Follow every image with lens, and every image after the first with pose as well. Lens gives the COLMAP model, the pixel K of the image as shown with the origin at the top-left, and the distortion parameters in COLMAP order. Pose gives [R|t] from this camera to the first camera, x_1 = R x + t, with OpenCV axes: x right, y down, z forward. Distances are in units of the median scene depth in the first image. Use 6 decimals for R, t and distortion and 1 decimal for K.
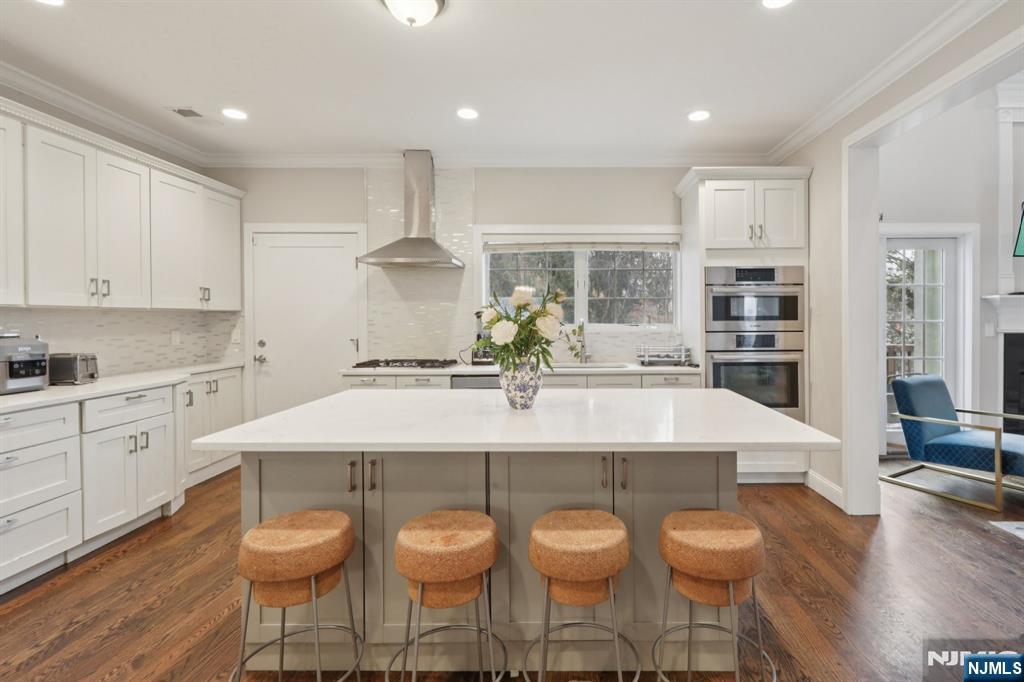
lens RADIAL K [[486.1, 0, 566.3], [0, 486.1, 321.6], [0, 0, 1]] dist [0.001582, 0.000674]
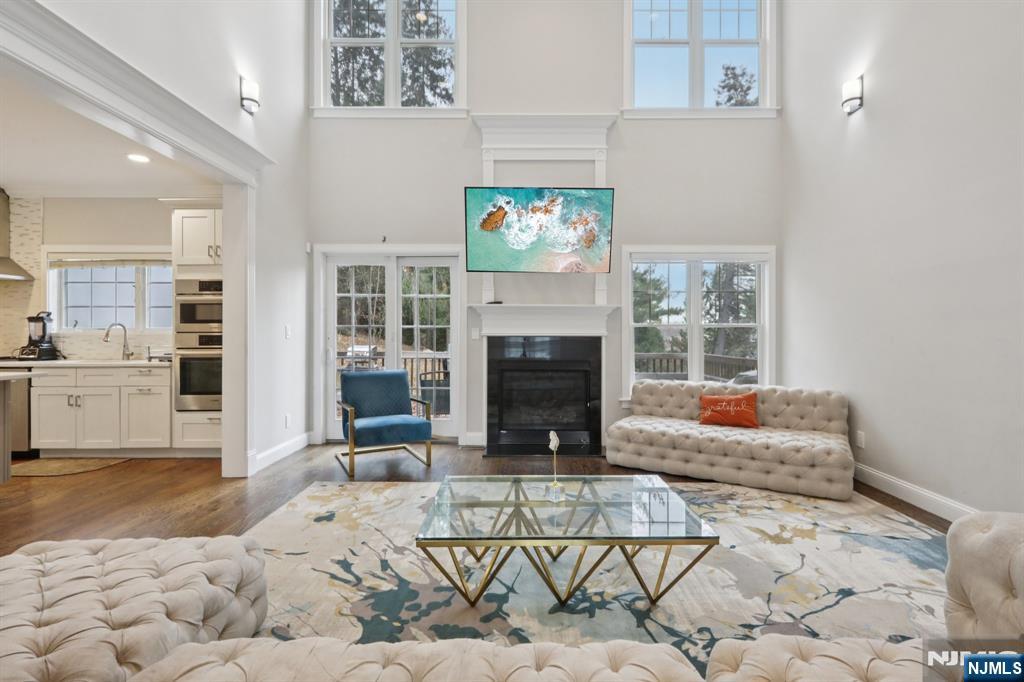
lens RADIAL K [[472.0, 0, 508.8], [0, 472.0, 328.8], [0, 0, 1]] dist [0.001399, 0.000358]
pose [[0.999950, 0.003209, -0.009479, 1.138272], [-0.003346, 0.999889, -0.014523, 0.025975], [0.009431, 0.014554, 0.999850, -0.183000]]
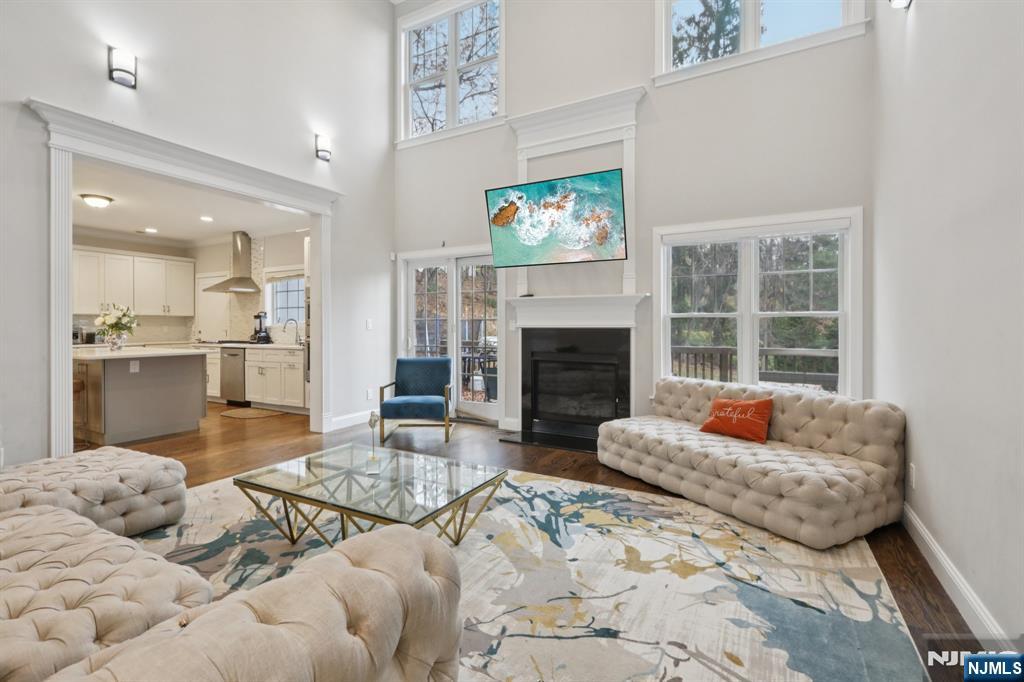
lens RADIAL K [[460.2, 0, 512.4], [0, 460.2, 324.0], [0, 0, 1]] dist [0.000924, -0.000122]
pose [[0.870148, -0.001418, -0.492789, 1.723172], [-0.002719, 0.999967, -0.007678, 0.026712], [0.492783, 0.008021, 0.870115, -0.049247]]
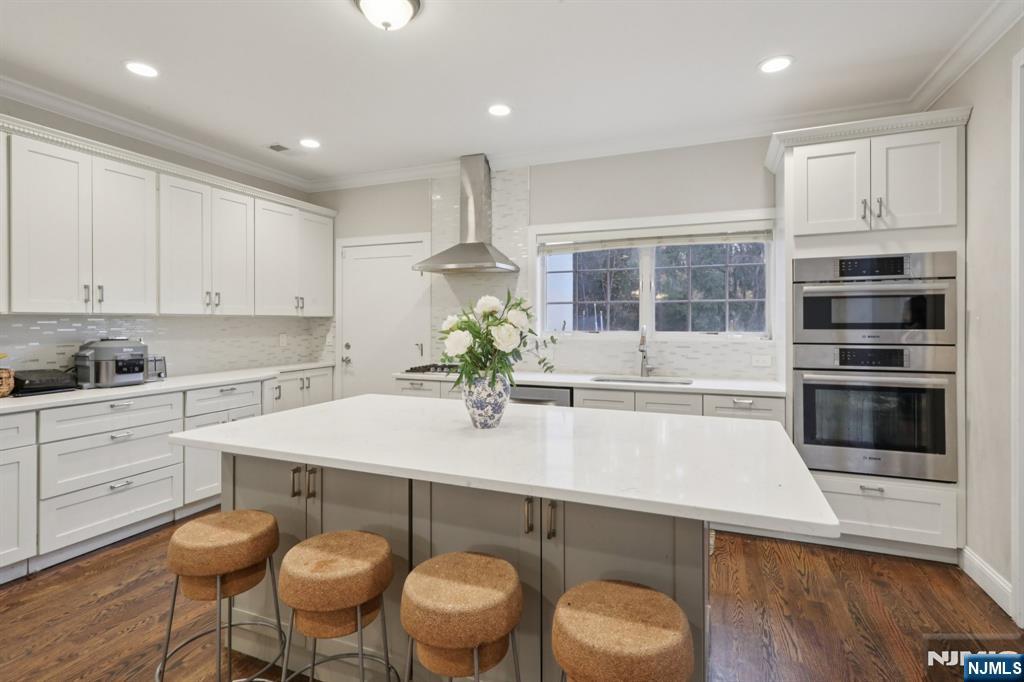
lens RADIAL K [[502.8, 0, 505.3], [0, 502.8, 322.5], [0, 0, 1]] dist [0.003859, 0.001563]
pose [[0.923398, 0.002693, -0.383833, 0.171695], [-0.004594, 0.999981, -0.004036, -0.006773], [0.383815, 0.005490, 0.923394, 0.087975]]
